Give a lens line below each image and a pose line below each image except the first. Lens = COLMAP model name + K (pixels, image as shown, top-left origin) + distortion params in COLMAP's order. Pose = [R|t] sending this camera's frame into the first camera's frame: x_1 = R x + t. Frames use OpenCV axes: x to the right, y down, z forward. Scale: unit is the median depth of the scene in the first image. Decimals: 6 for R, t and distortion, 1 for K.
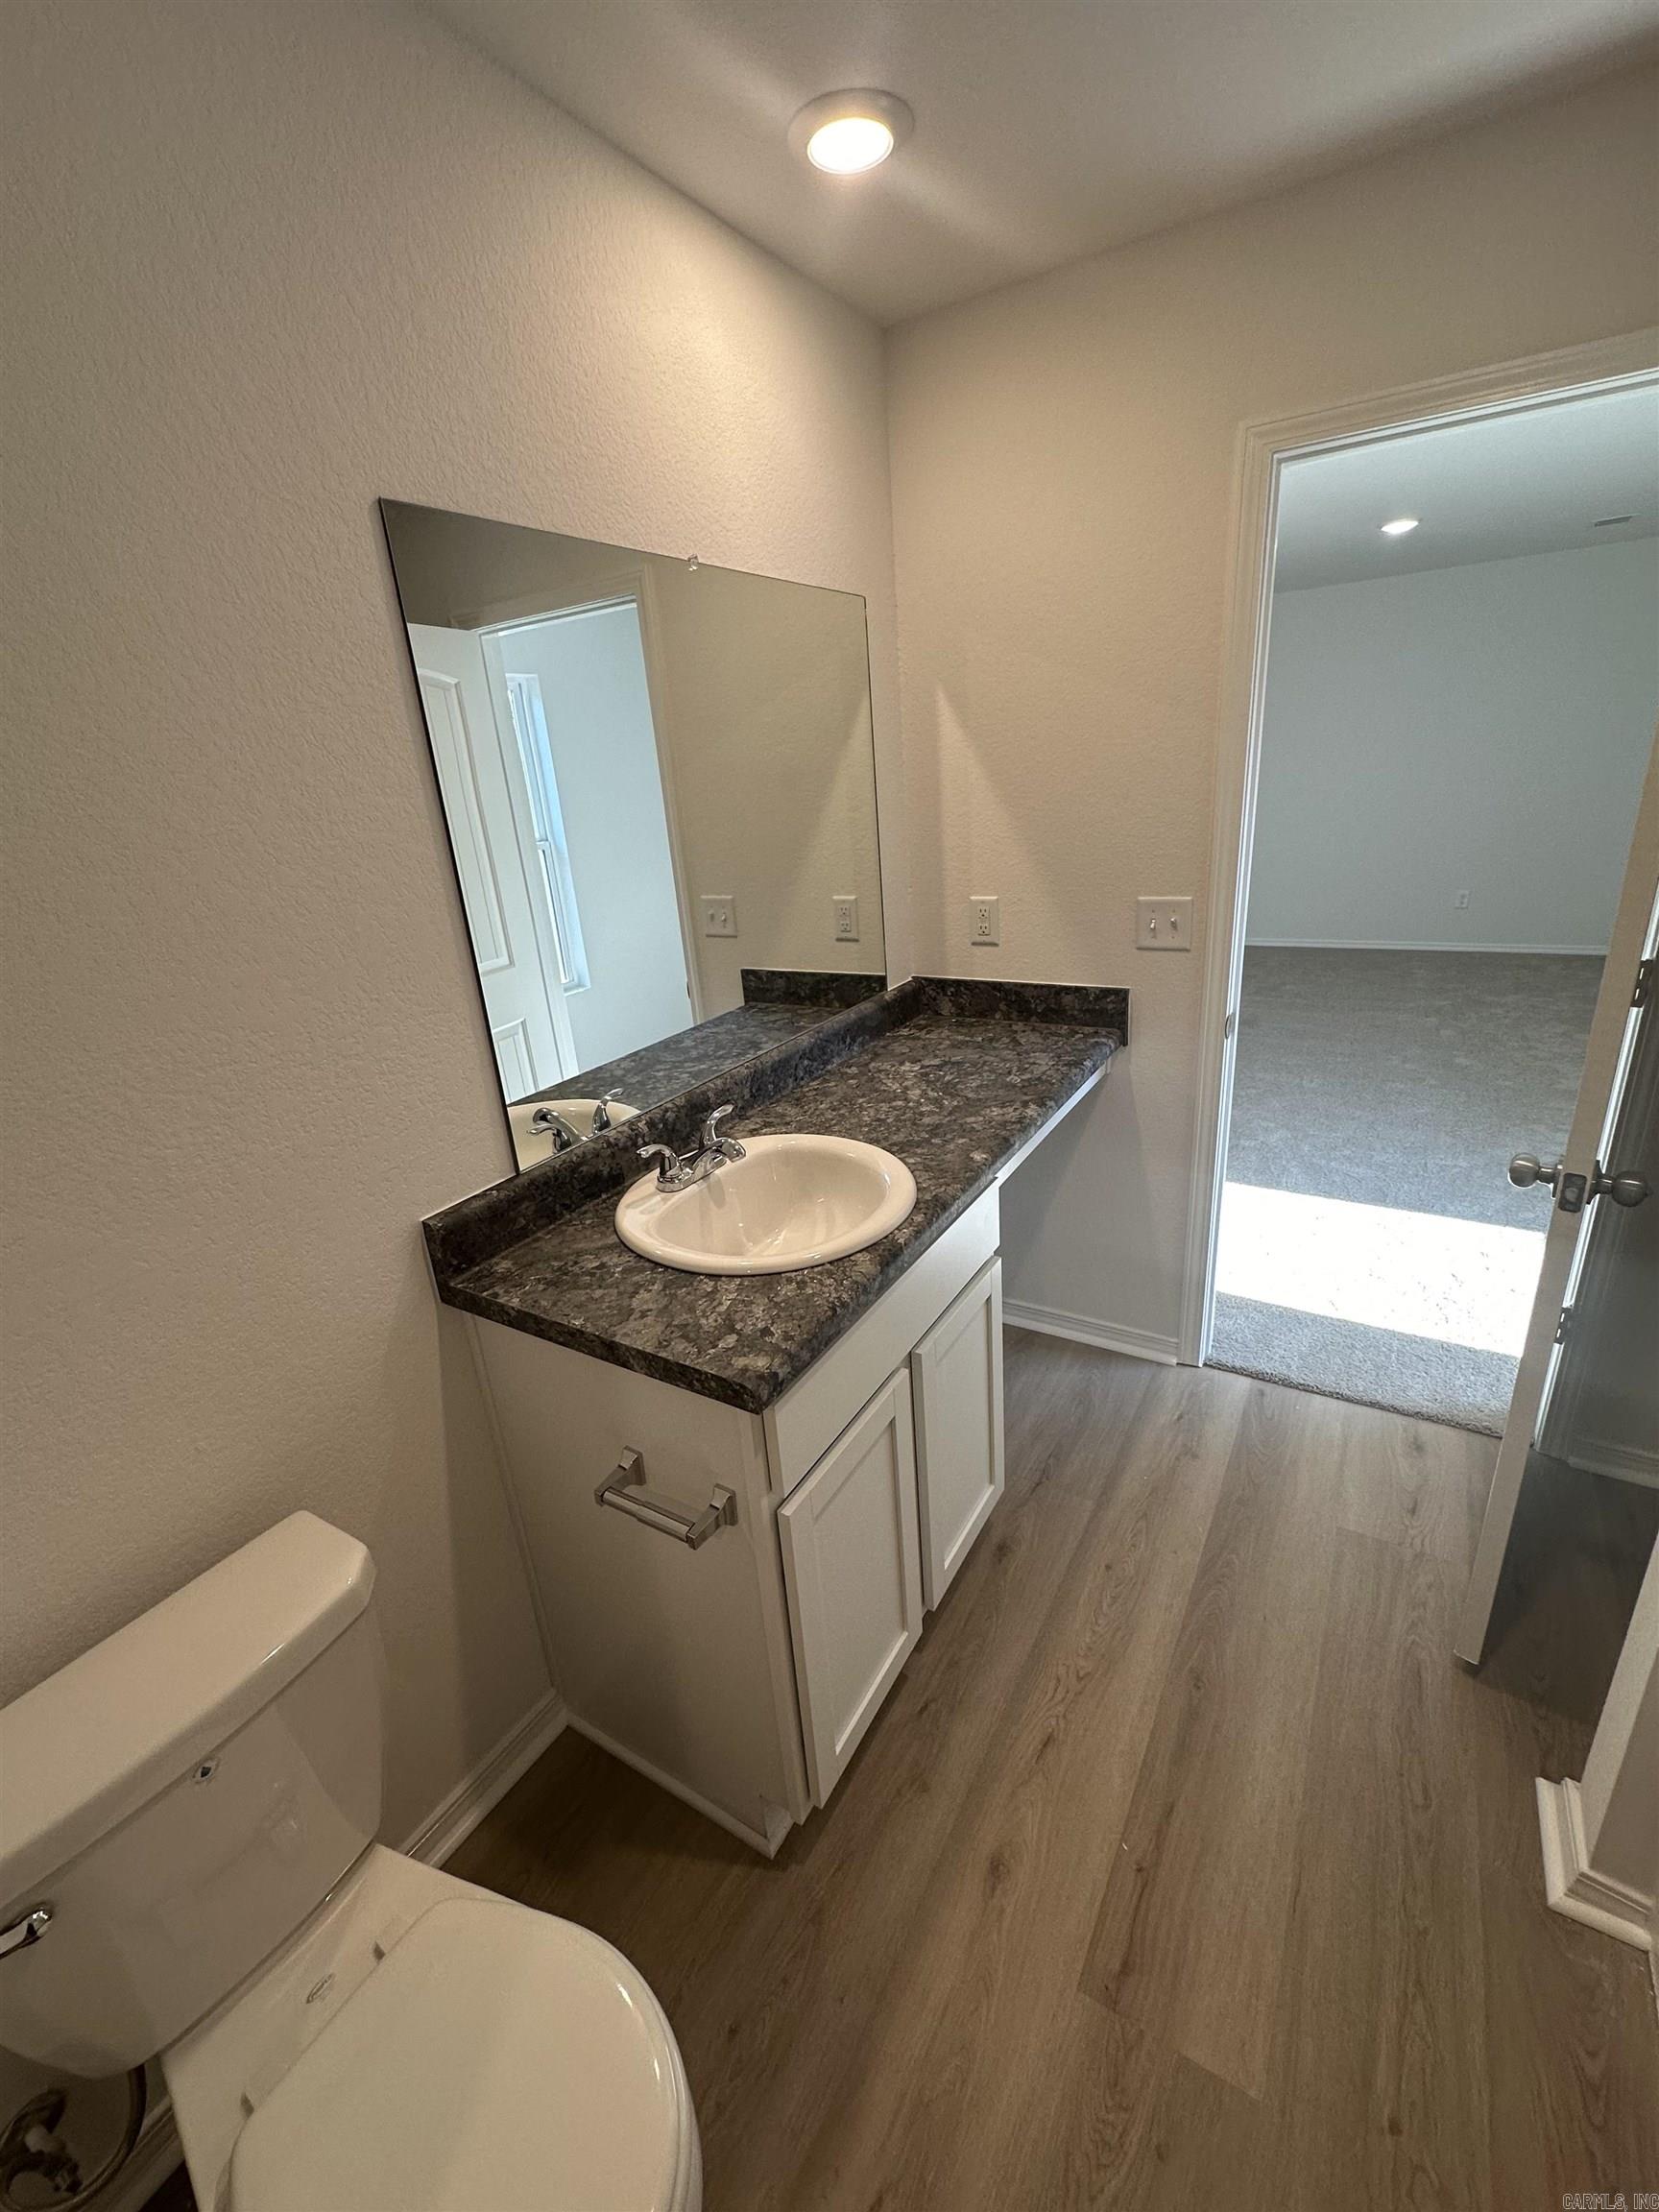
lens RADIAL K [[895.1, 0, 876.2], [0, 895.1, 1189.3], [0, 0, 1]] dist [0.000545, 0.000044]
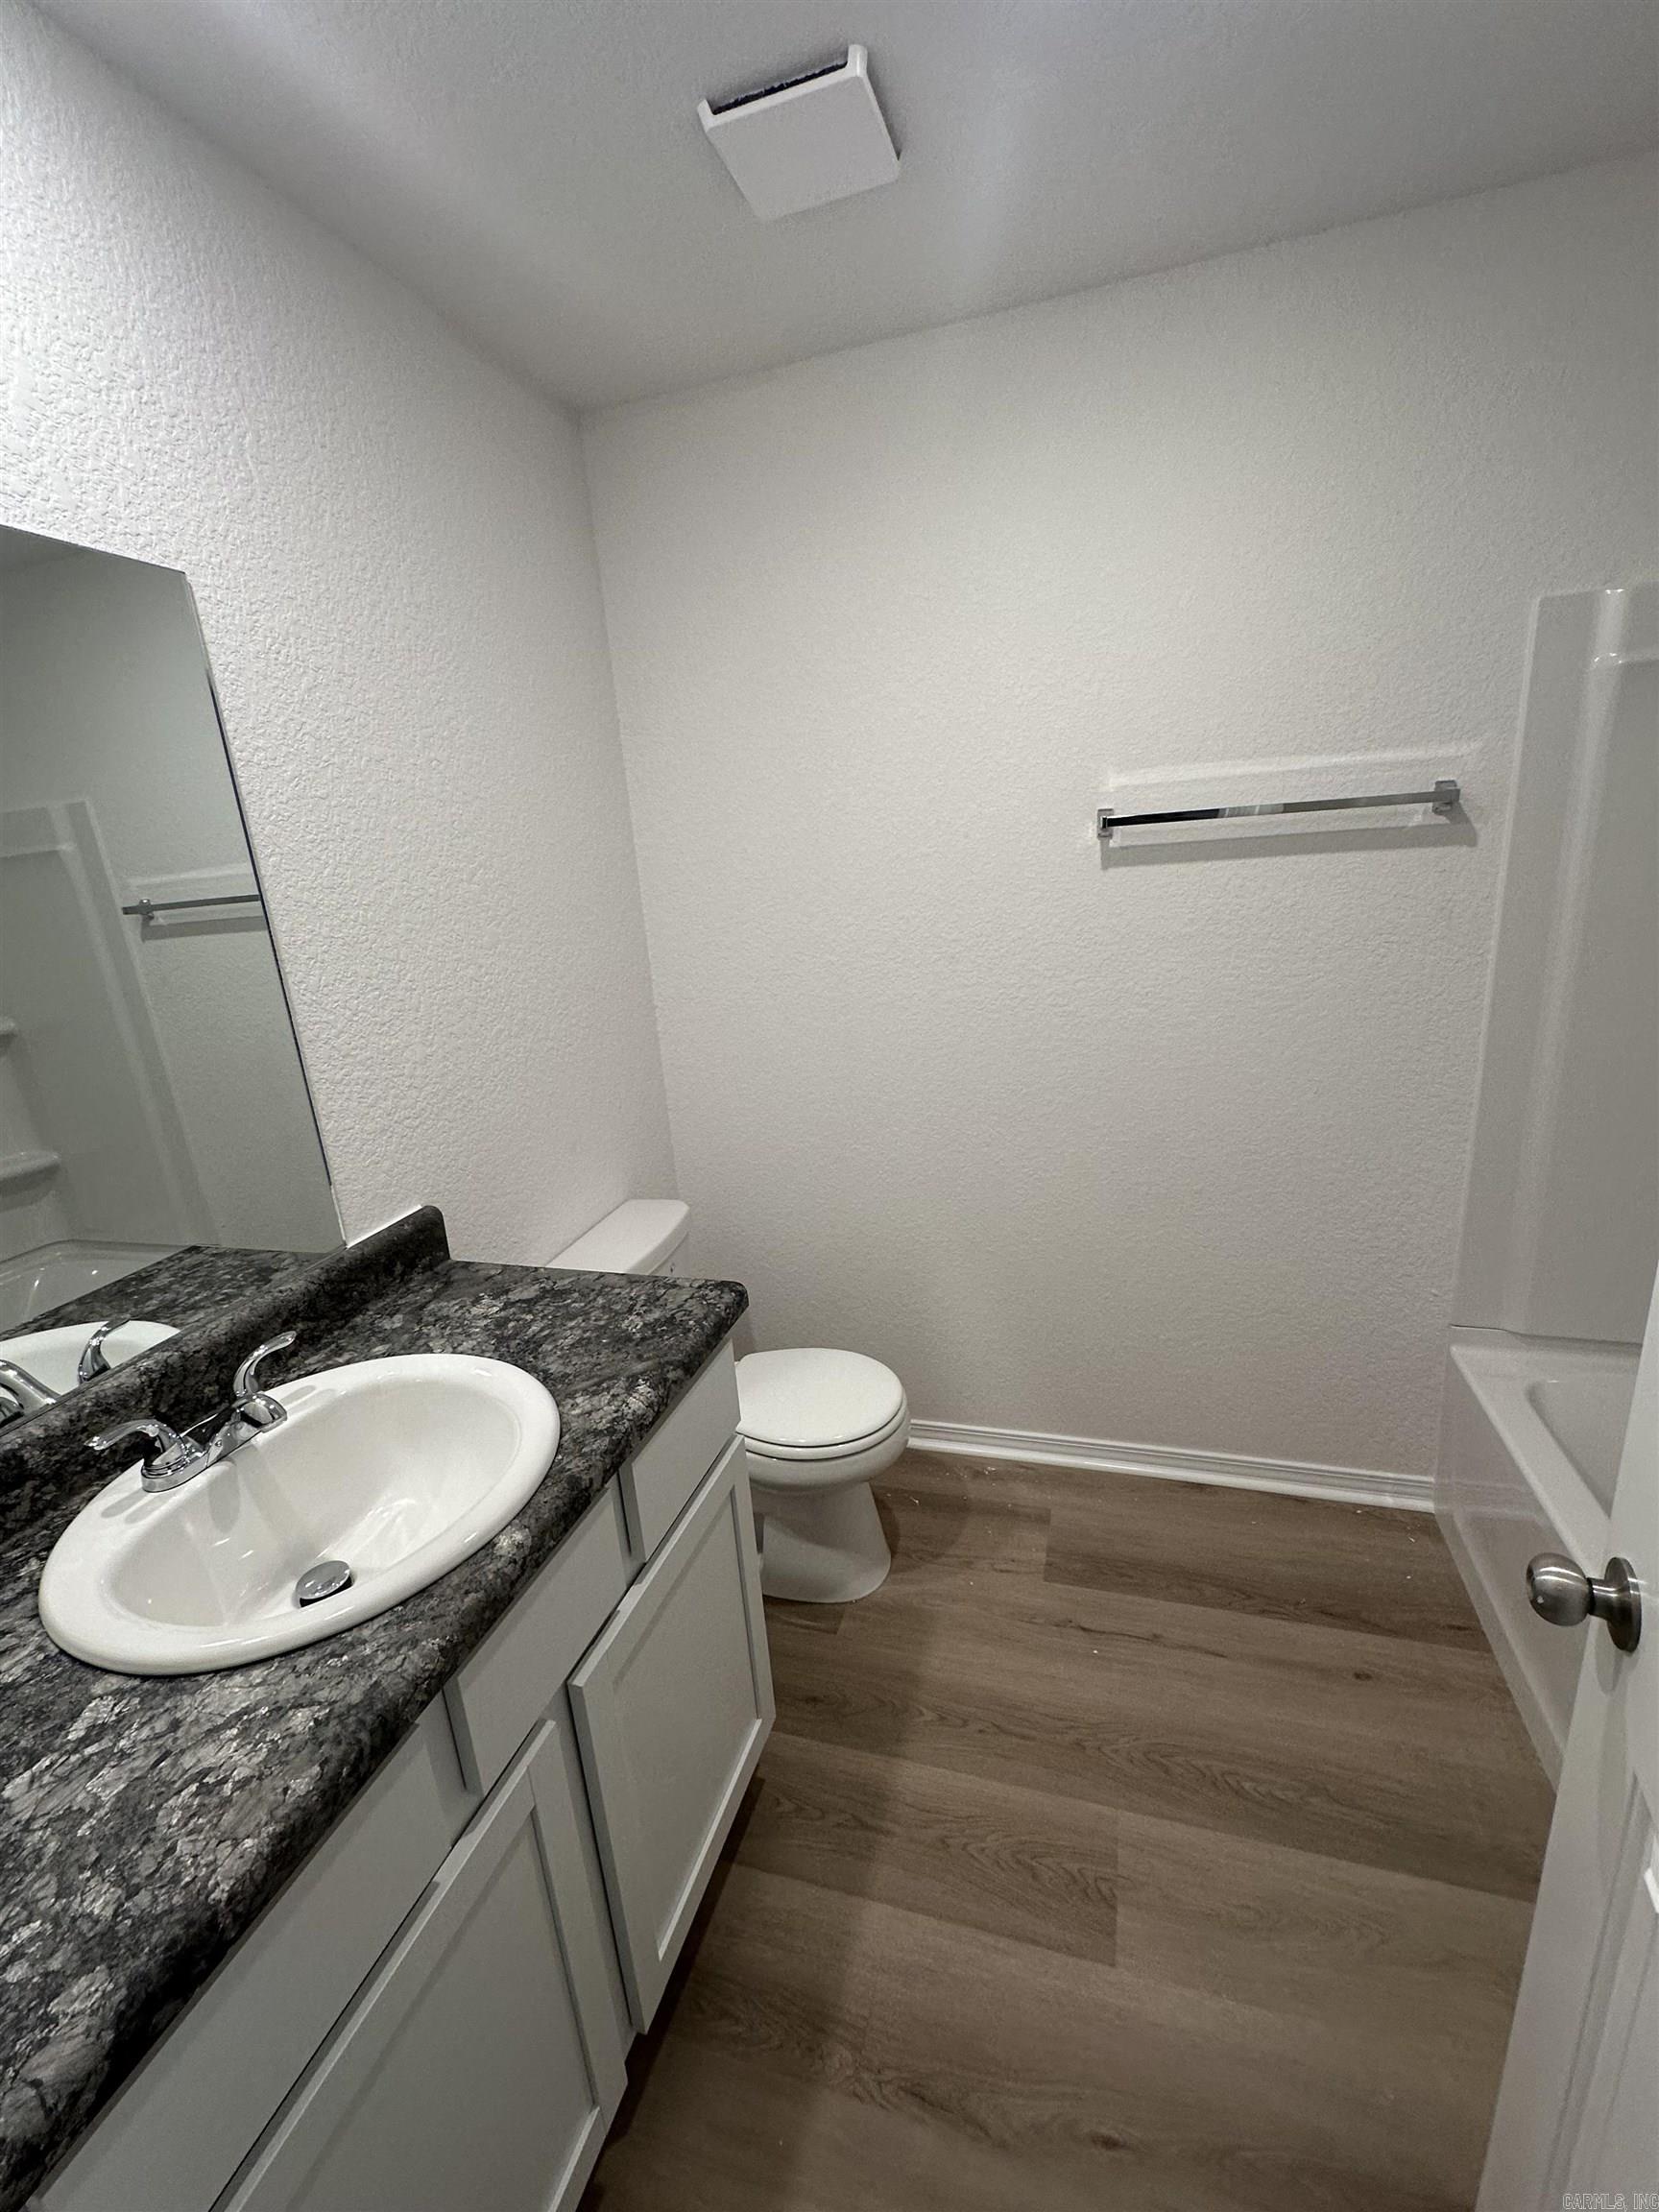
lens RADIAL K [[928.5, 0, 828.4], [0, 928.5, 1101.5], [0, 0, 1]] dist [-0.001843, -0.000283]
pose [[0.979581, -0.052134, 0.194175, 0.167148], [0.087838, 0.979722, -0.180083, -0.144774], [-0.180849, 0.193462, 0.964296, 0.262781]]
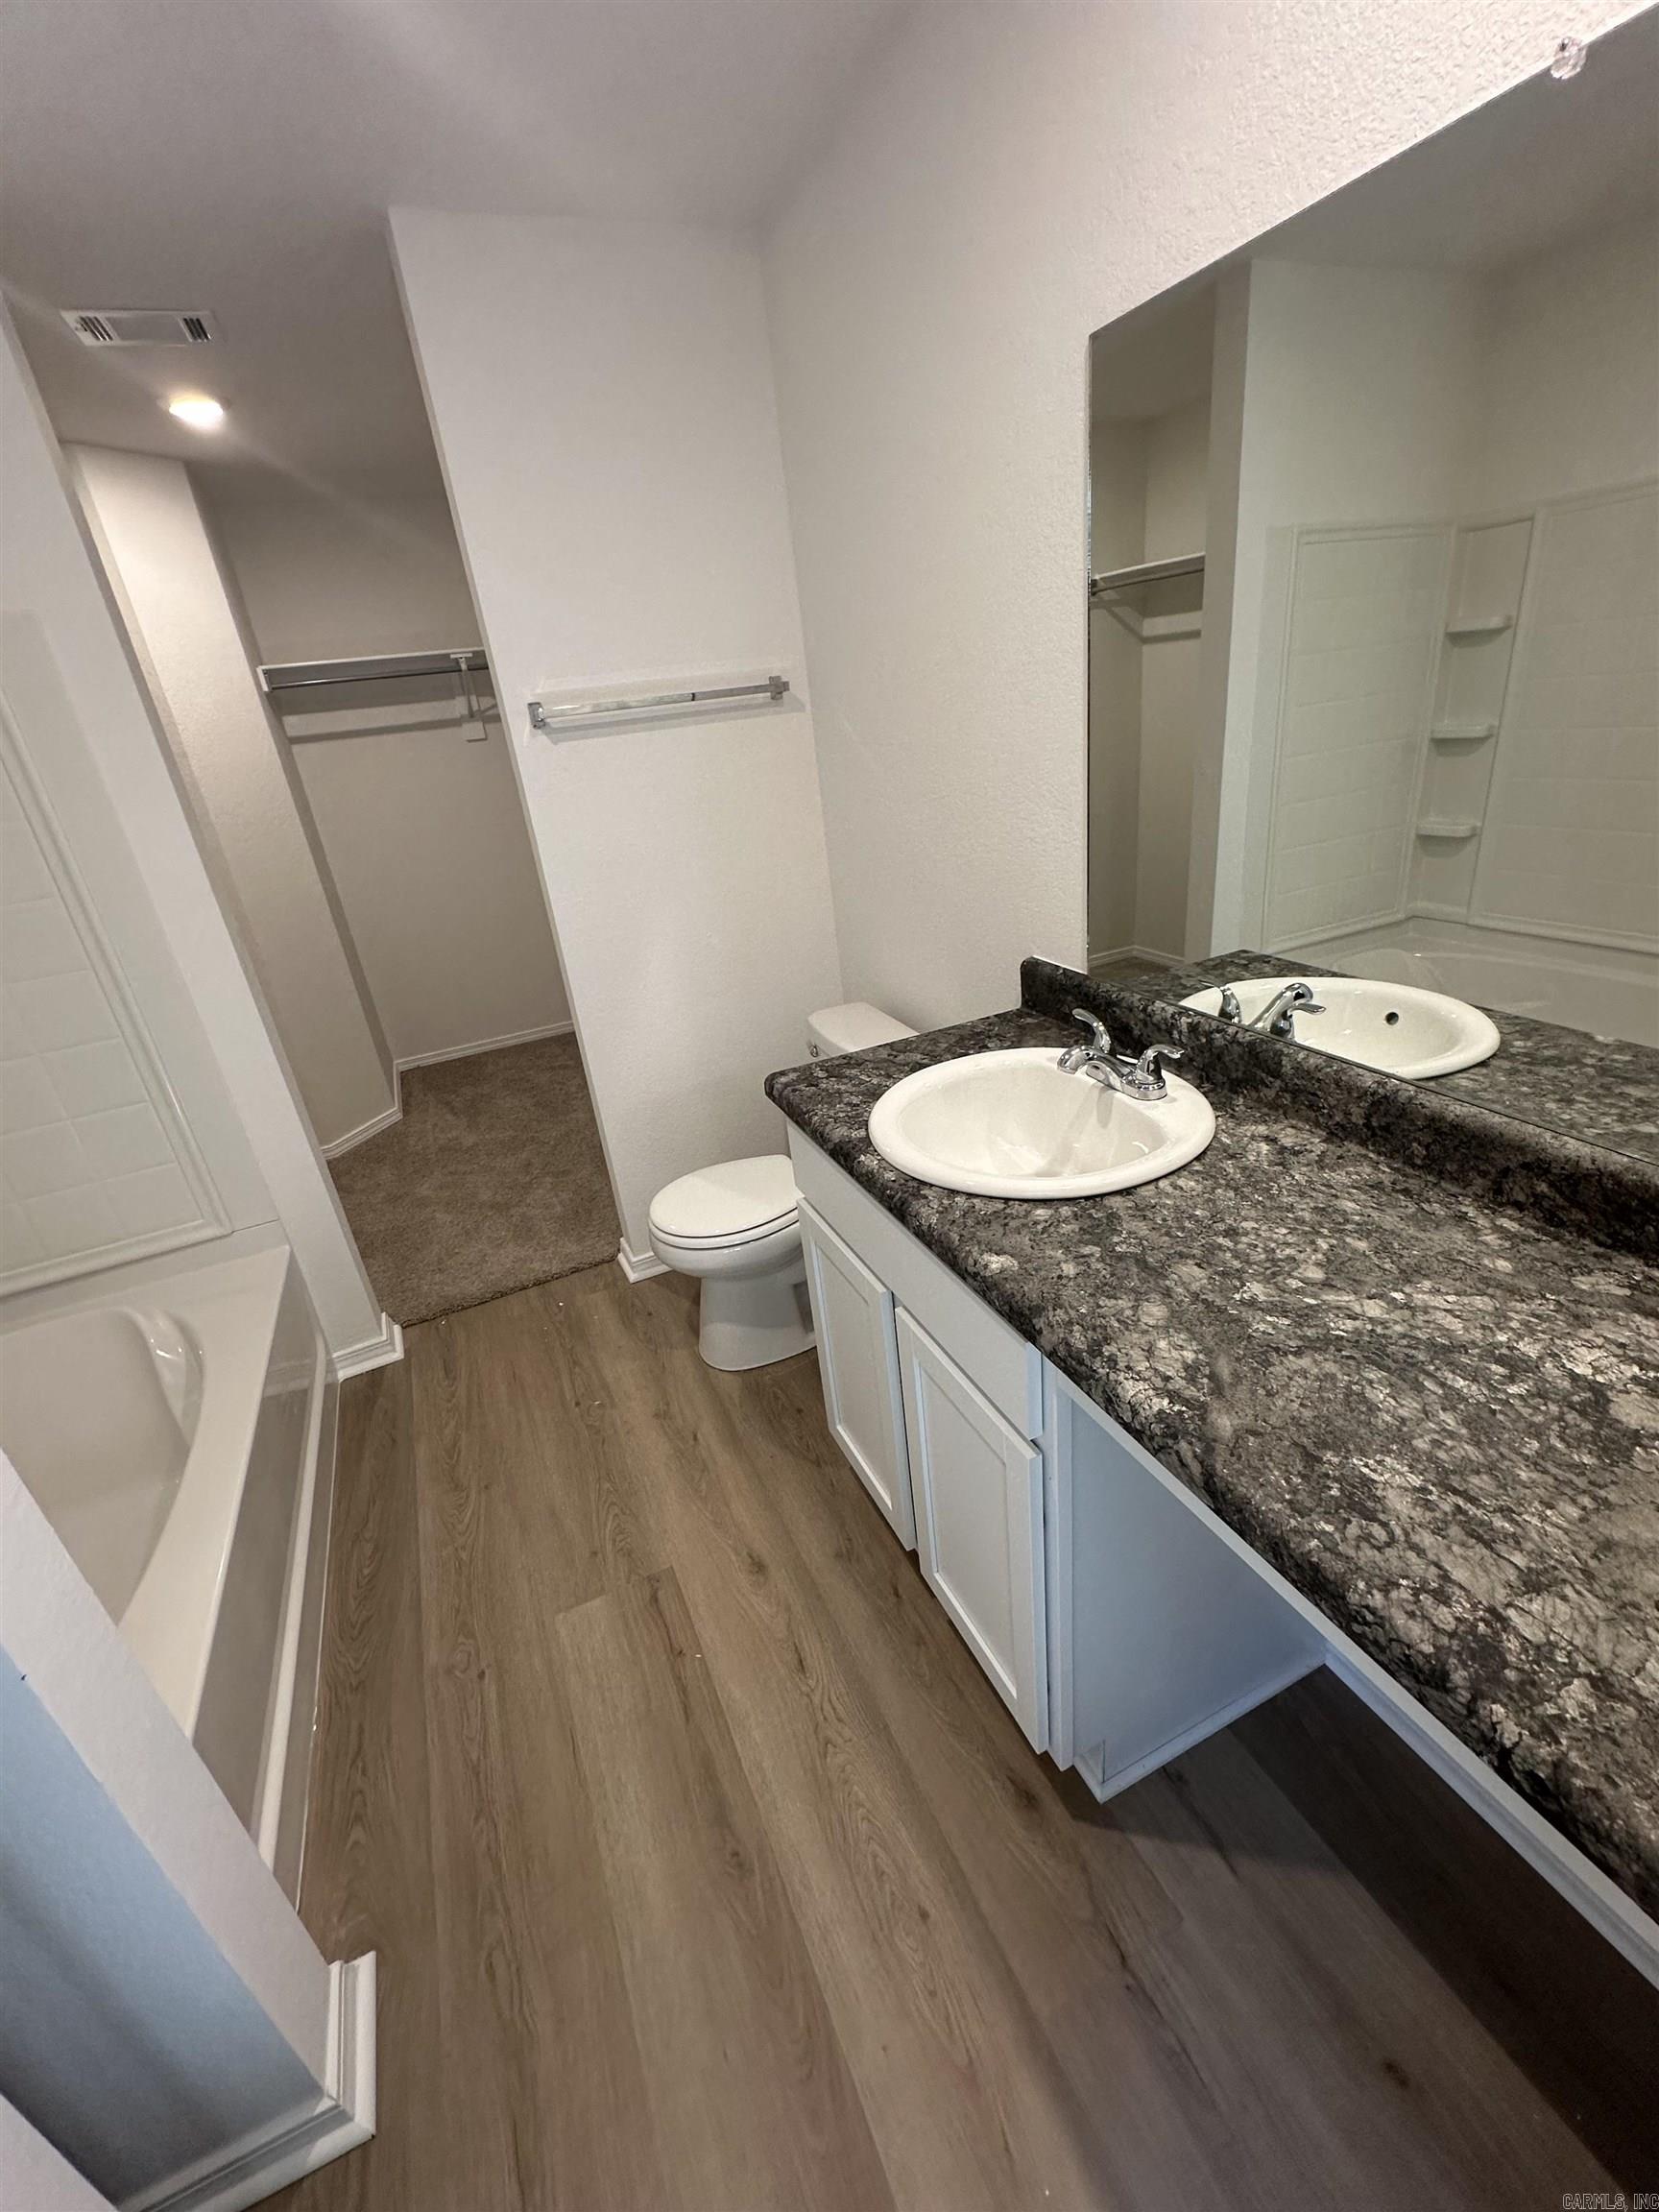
lens RADIAL K [[906.1, 0, 797.5], [0, 906.1, 1160.6], [0, 0, 1]] dist [-0.001509, -0.000128]
pose [[-0.602912, 0.491223, -0.628647, 0.465647], [-0.189874, 0.676977, 0.711090, -0.423536], [0.774884, 0.548089, -0.314887, 0.833618]]
